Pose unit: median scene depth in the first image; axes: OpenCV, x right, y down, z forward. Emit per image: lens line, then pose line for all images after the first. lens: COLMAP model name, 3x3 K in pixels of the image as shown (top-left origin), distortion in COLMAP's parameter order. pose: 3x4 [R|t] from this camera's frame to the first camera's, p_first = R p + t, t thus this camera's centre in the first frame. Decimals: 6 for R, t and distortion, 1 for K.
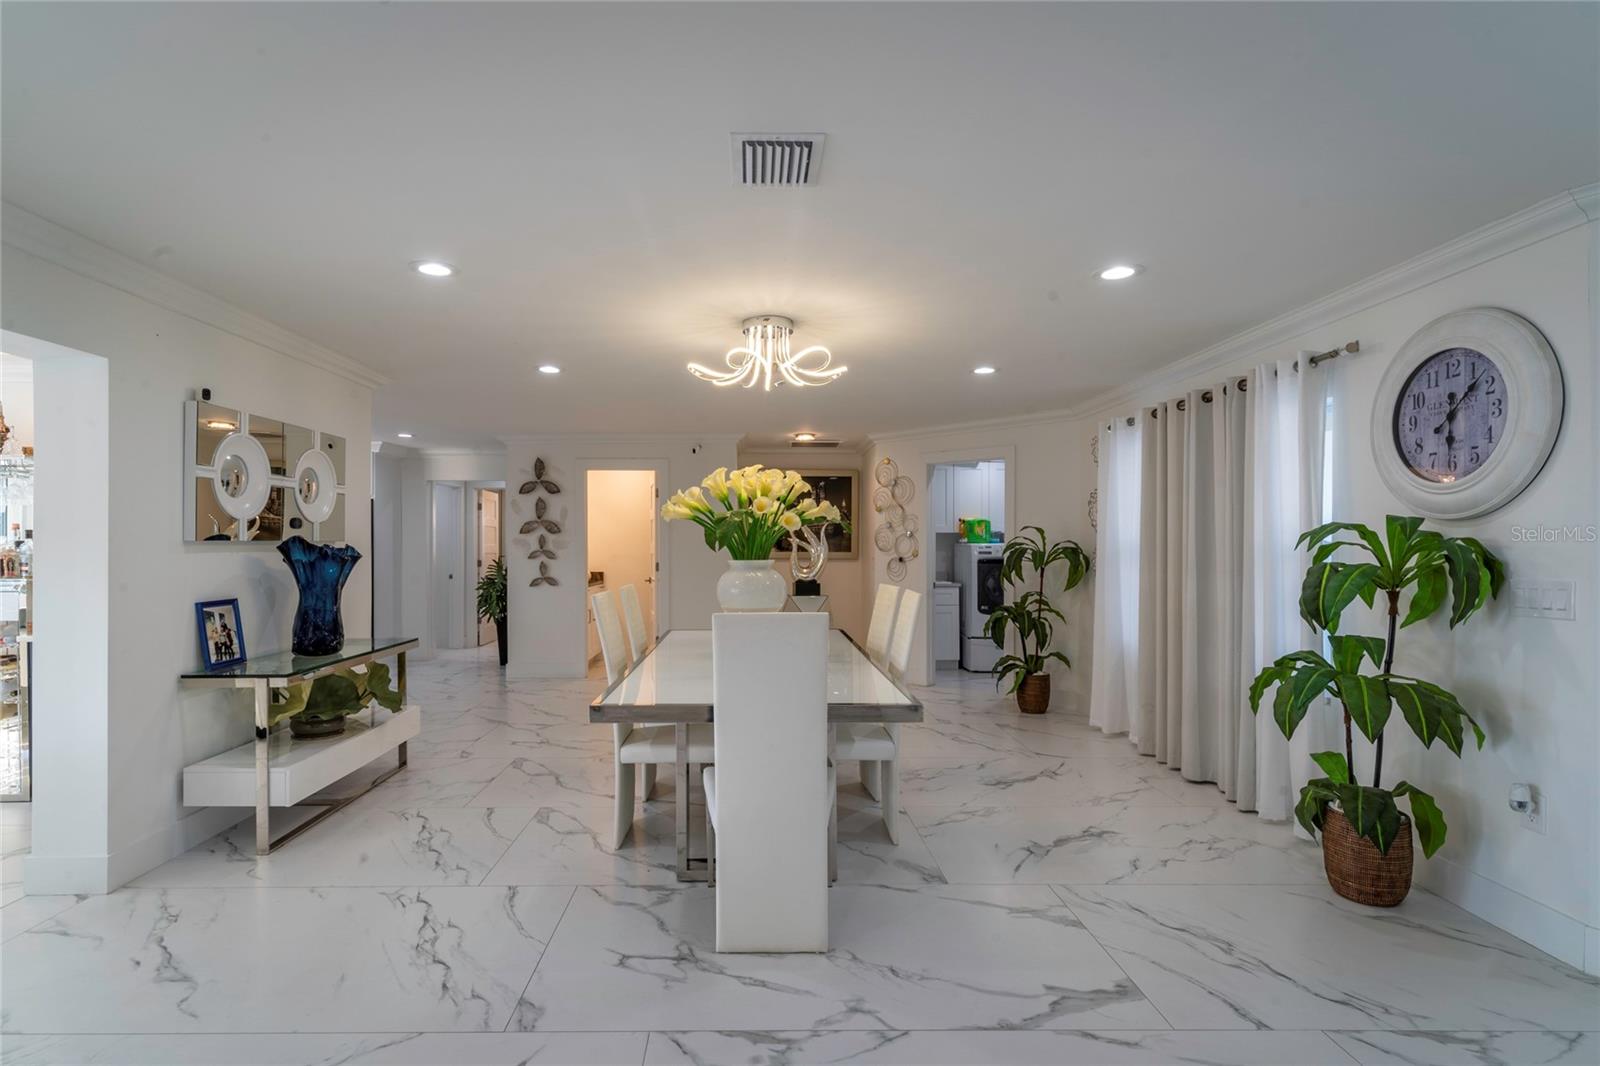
lens RADIAL K [[783.2, 0, 748.8], [0, 783.2, 538.7], [0, 0, 1]] dist [0.001464, 0.000196]
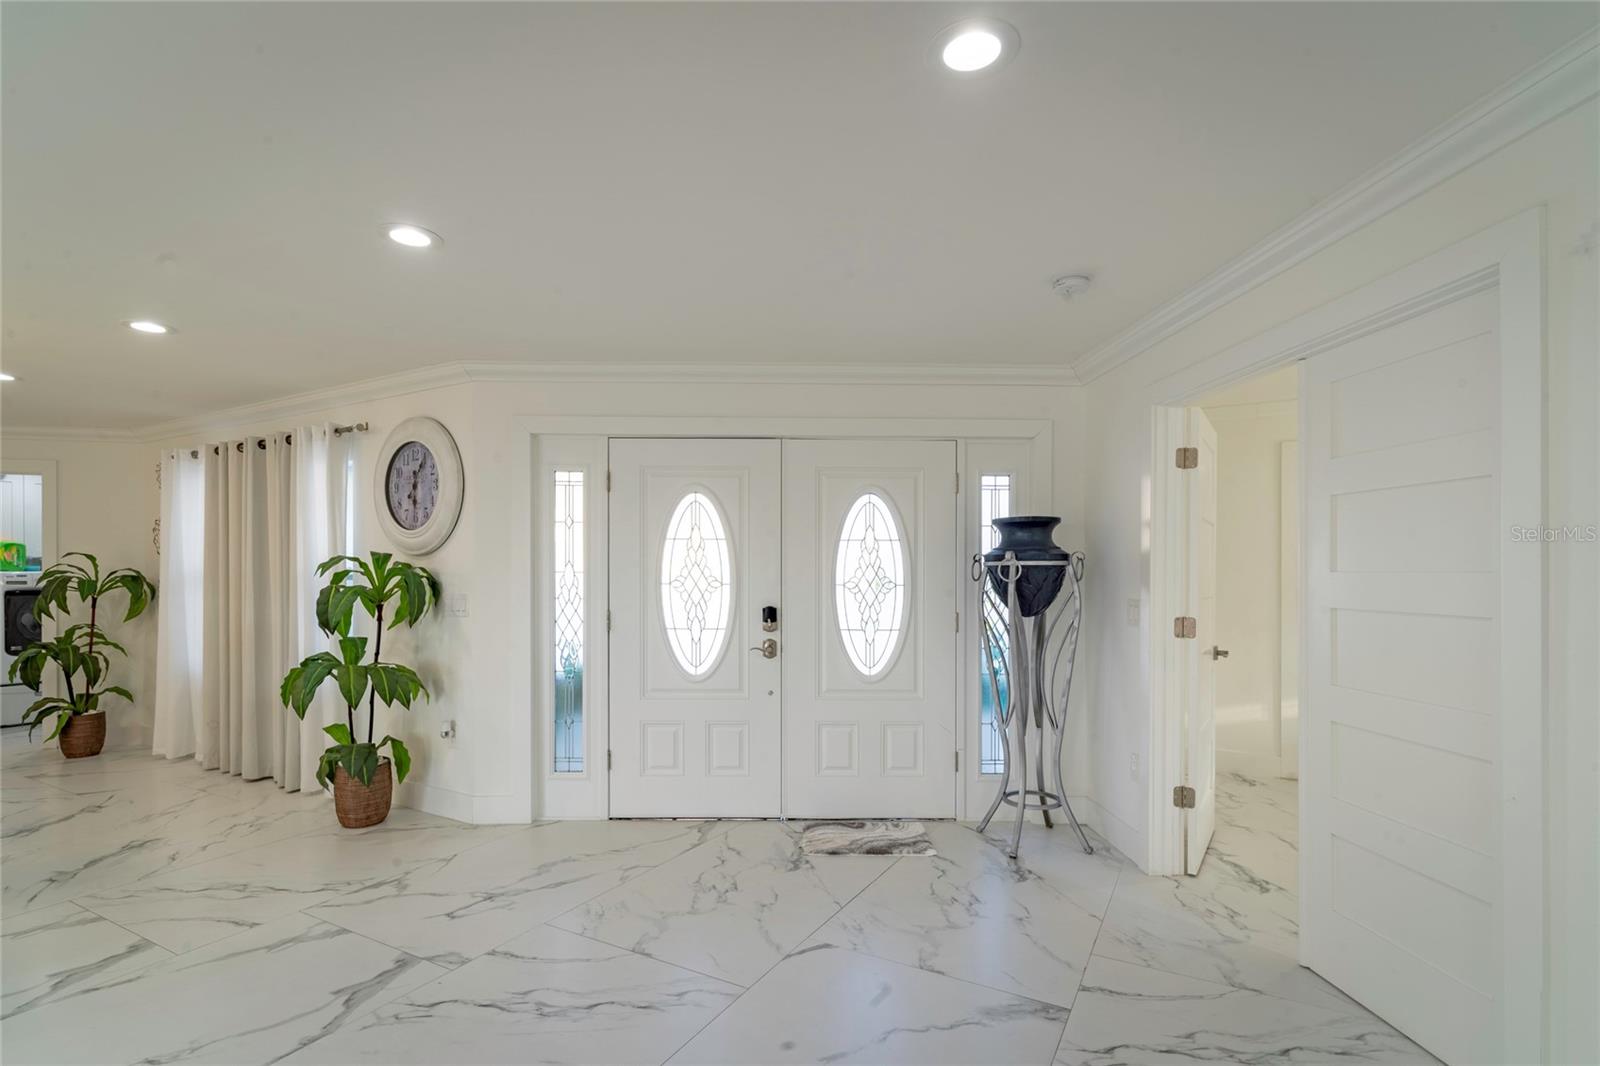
lens RADIAL K [[775.8, 0, 798.0], [0, 775.8, 577.7], [0, 0, 1]] dist [0.000994, -0.000719]
pose [[0.486272, -0.006970, 0.873780, -0.035304], [-0.004682, 0.999933, 0.010581, -0.000180], [-0.873795, -0.009236, 0.486207, -0.280002]]
